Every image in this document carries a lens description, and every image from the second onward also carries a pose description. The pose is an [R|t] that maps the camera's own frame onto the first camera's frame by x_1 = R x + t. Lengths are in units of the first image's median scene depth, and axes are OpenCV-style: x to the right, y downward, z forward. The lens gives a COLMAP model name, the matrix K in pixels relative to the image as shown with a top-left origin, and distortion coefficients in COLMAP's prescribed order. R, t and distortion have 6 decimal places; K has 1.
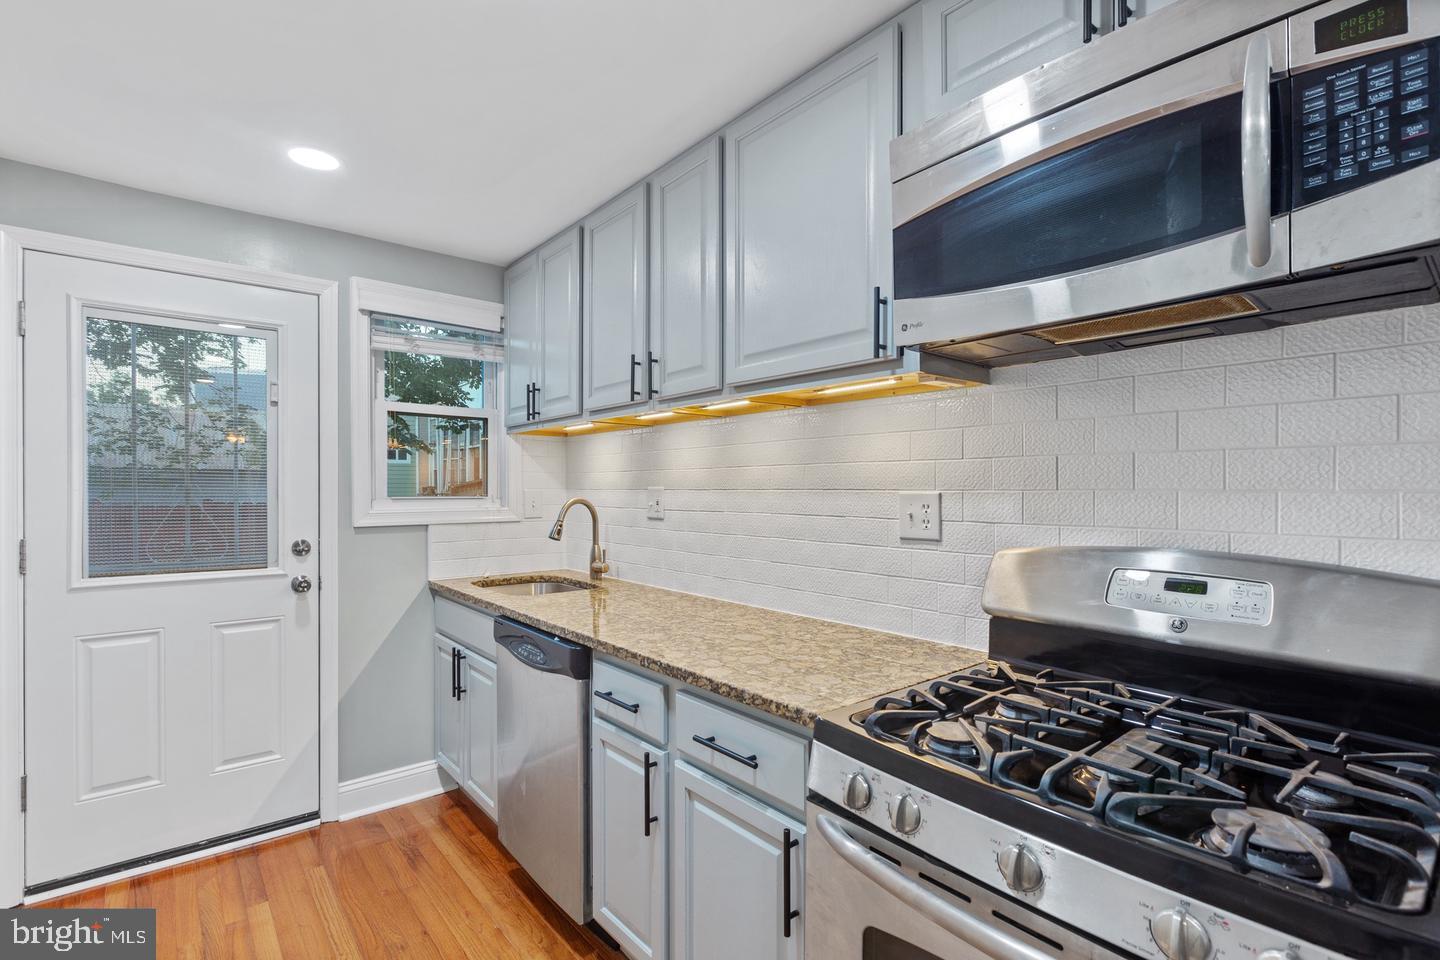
lens RADIAL K [[659.9, 0, 723.0], [0, 659.9, 488.5], [0, 0, 1]] dist [-0.002703, -0.000404]
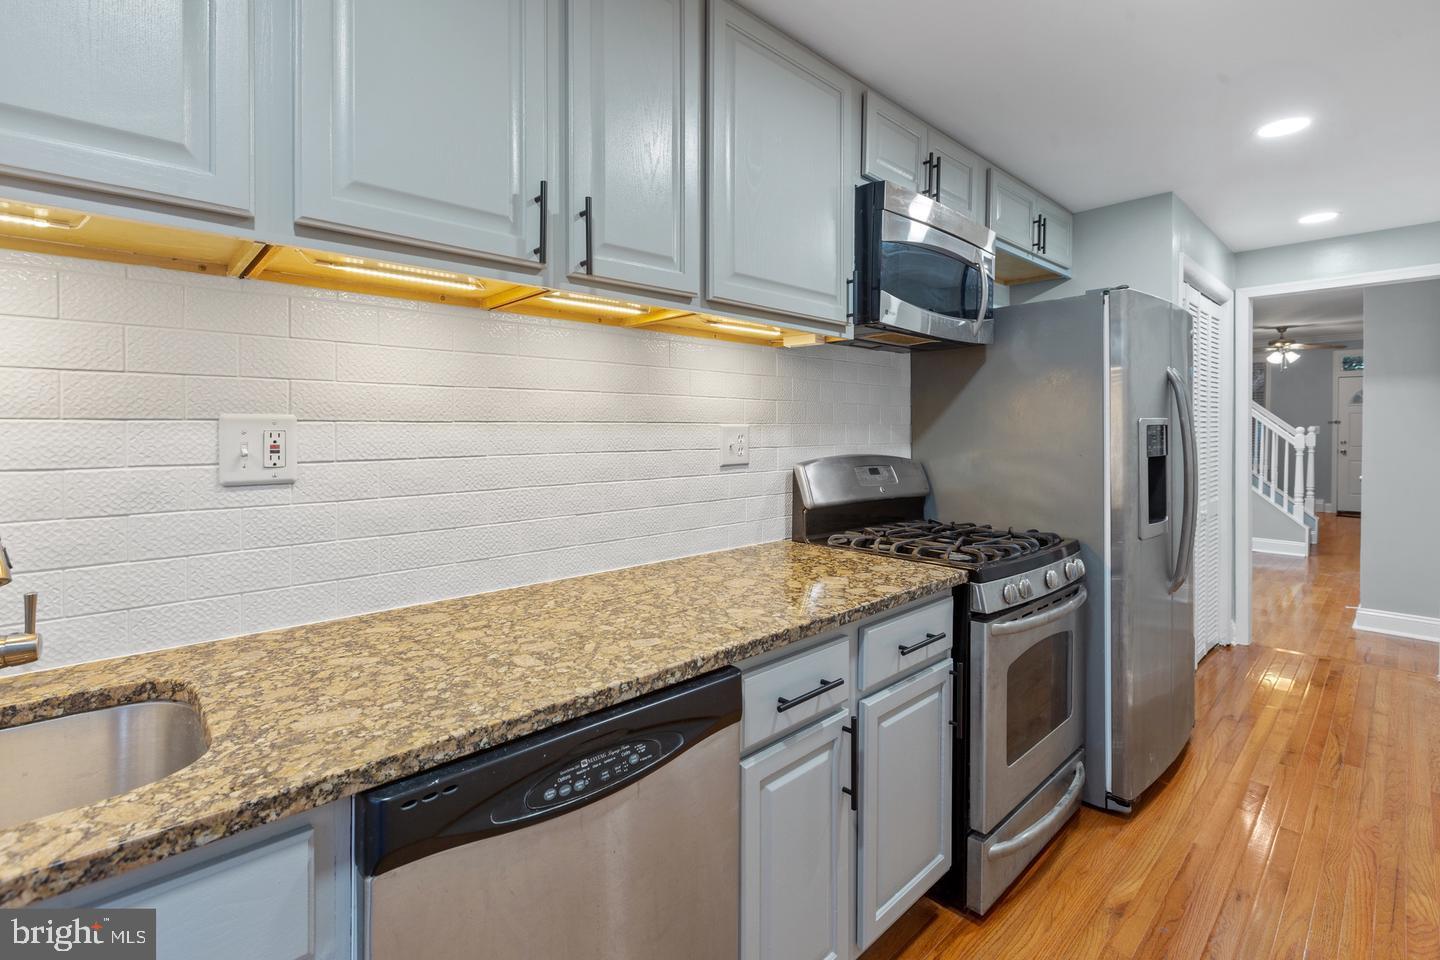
lens RADIAL K [[653.4, 0, 713.8], [0, 653.4, 431.6], [0, 0, 1]] dist [0.000024, -0.000235]
pose [[-0.049377, -0.004637, 0.998769, -0.851154], [-0.001309, 0.999989, 0.004578, 0.011056], [-0.998779, -0.001082, -0.049383, 1.066485]]
